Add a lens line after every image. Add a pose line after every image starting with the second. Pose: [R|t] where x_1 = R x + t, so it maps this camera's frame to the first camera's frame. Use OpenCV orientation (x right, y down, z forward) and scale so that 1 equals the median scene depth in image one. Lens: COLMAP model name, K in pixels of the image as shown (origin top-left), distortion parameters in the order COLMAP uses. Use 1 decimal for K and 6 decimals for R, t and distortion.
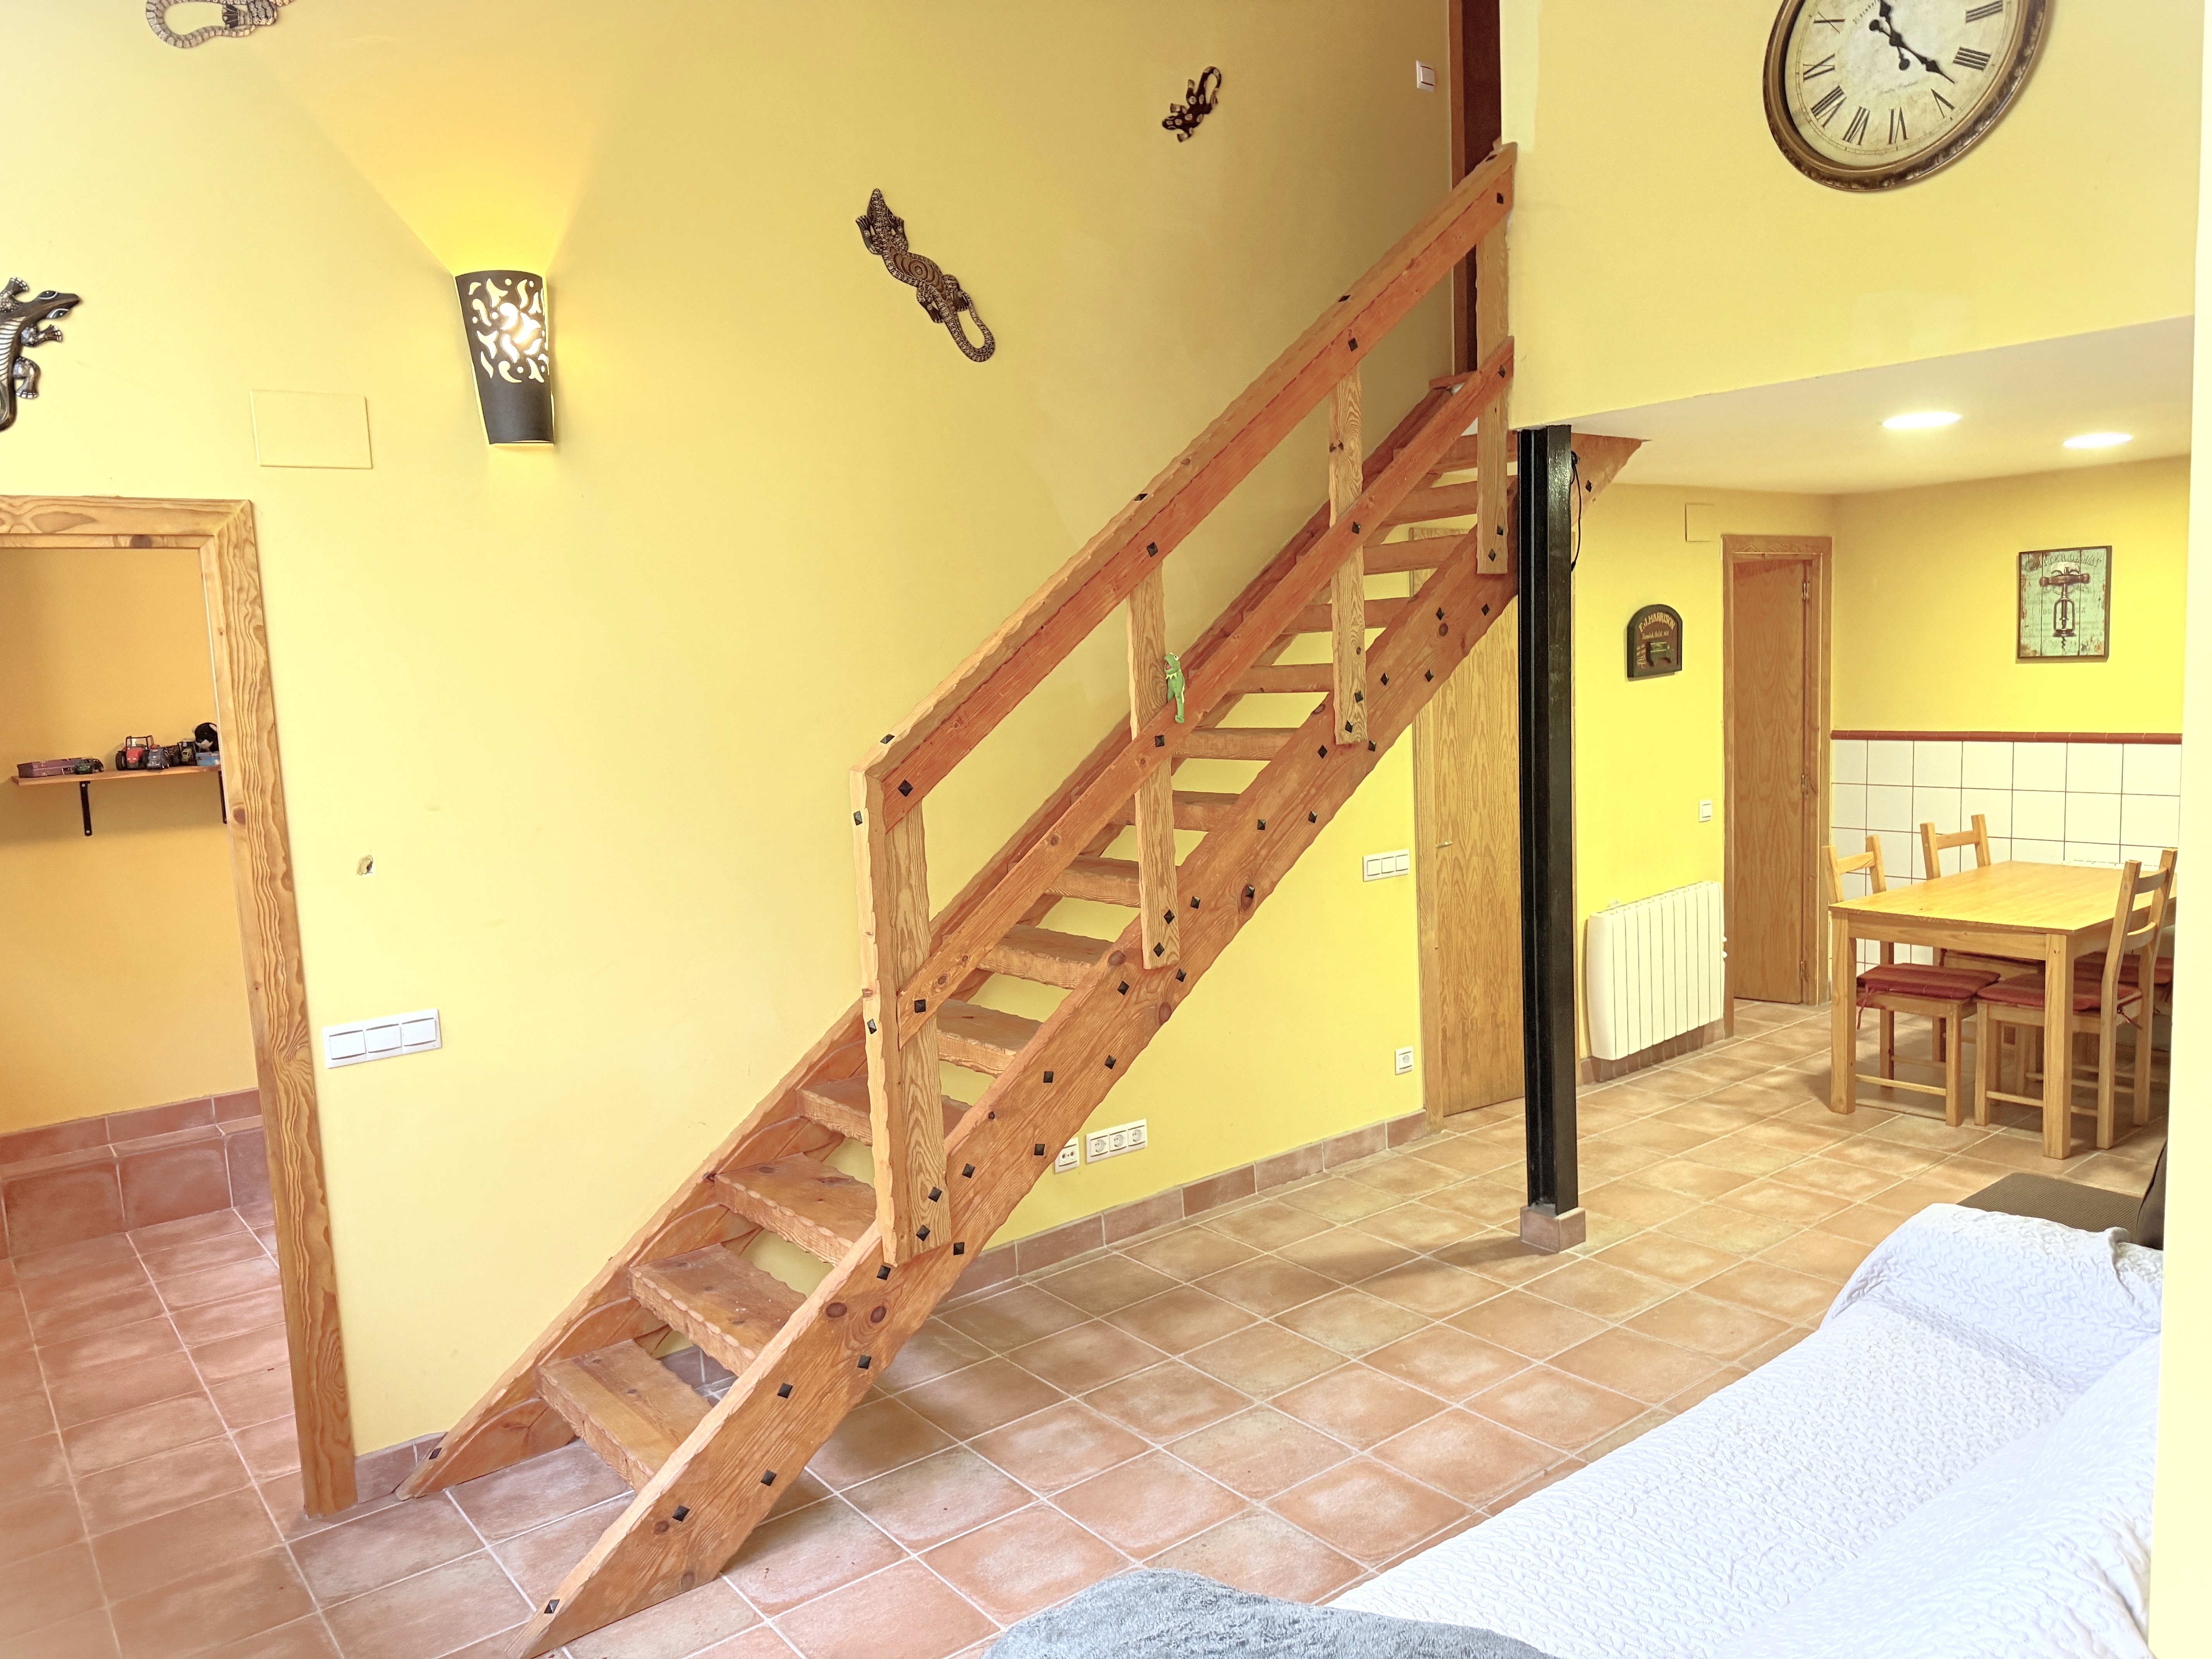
lens RADIAL K [[1562.2, 0, 1106.6], [0, 1562.2, 843.0], [0, 0, 1]] dist [0.016557, -0.014251]
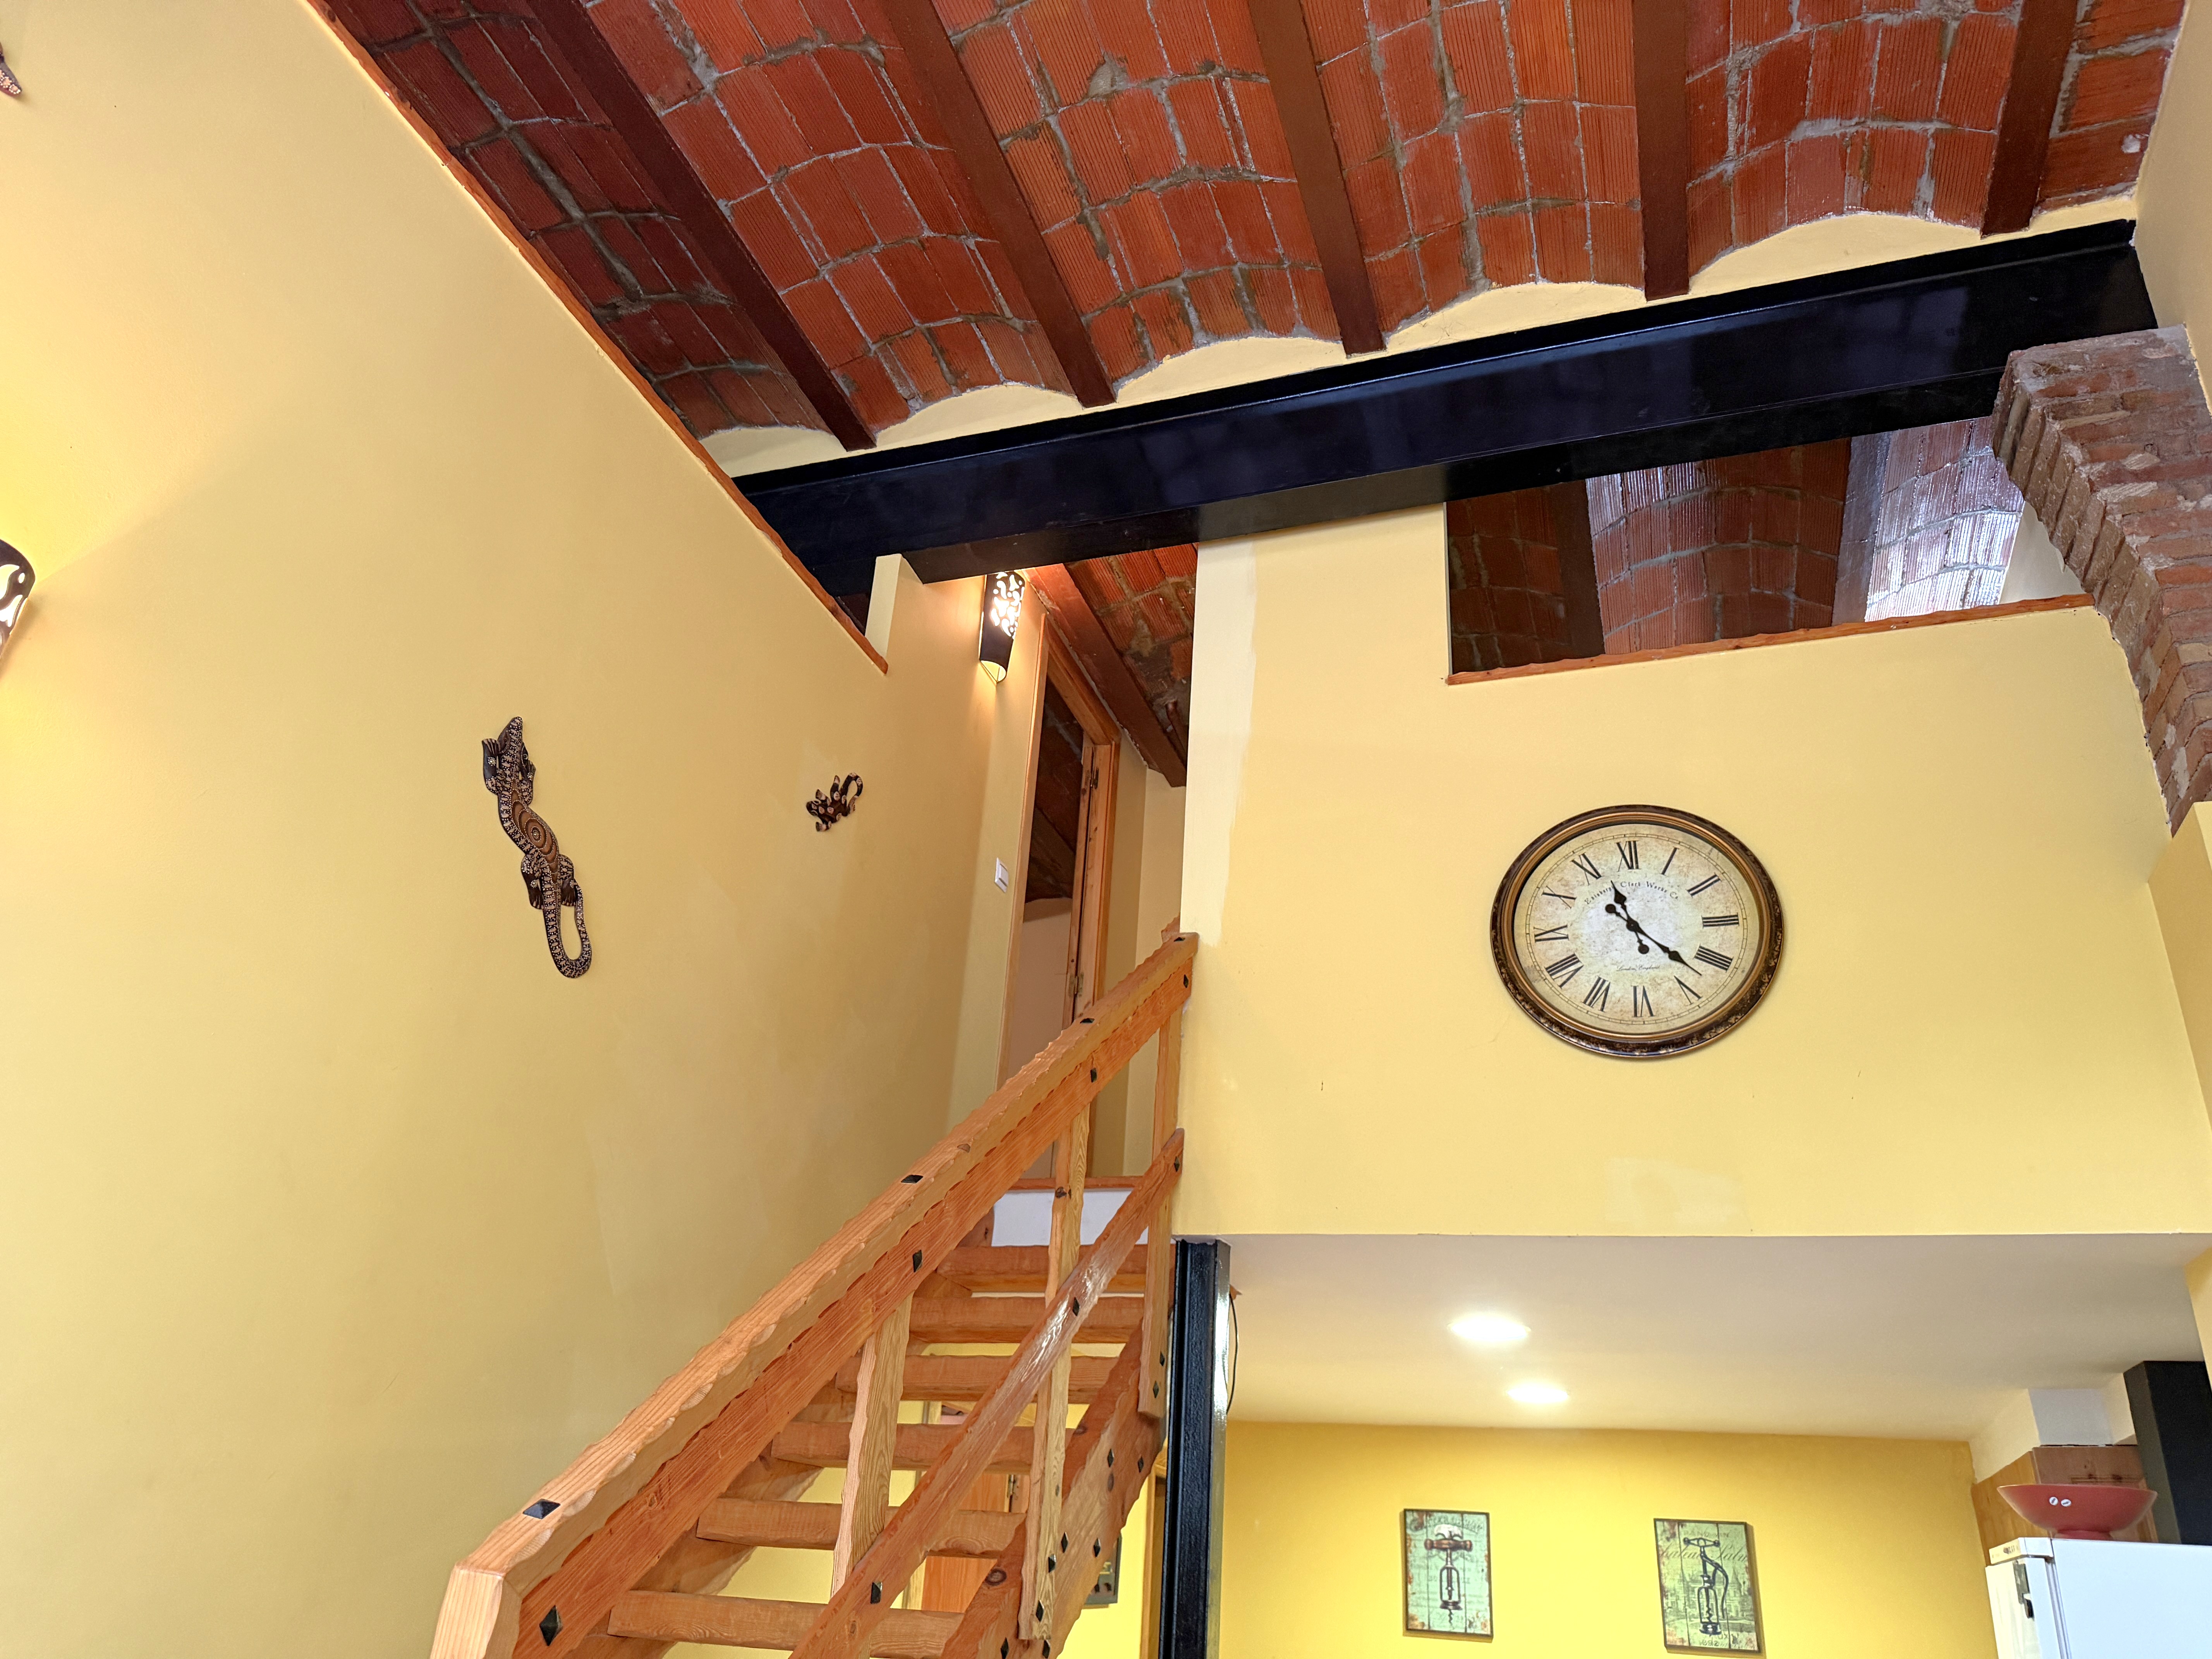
lens RADIAL K [[1562.2, 0, 1116.1], [0, 1562.2, 827.7], [0, 0, 1]] dist [0.016557, -0.014251]
pose [[0.846822, 0.326034, 0.420232, -0.196779], [-0.046920, 0.832804, -0.551576, 0.013368], [-0.529803, 0.447369, 0.720534, 0.344034]]
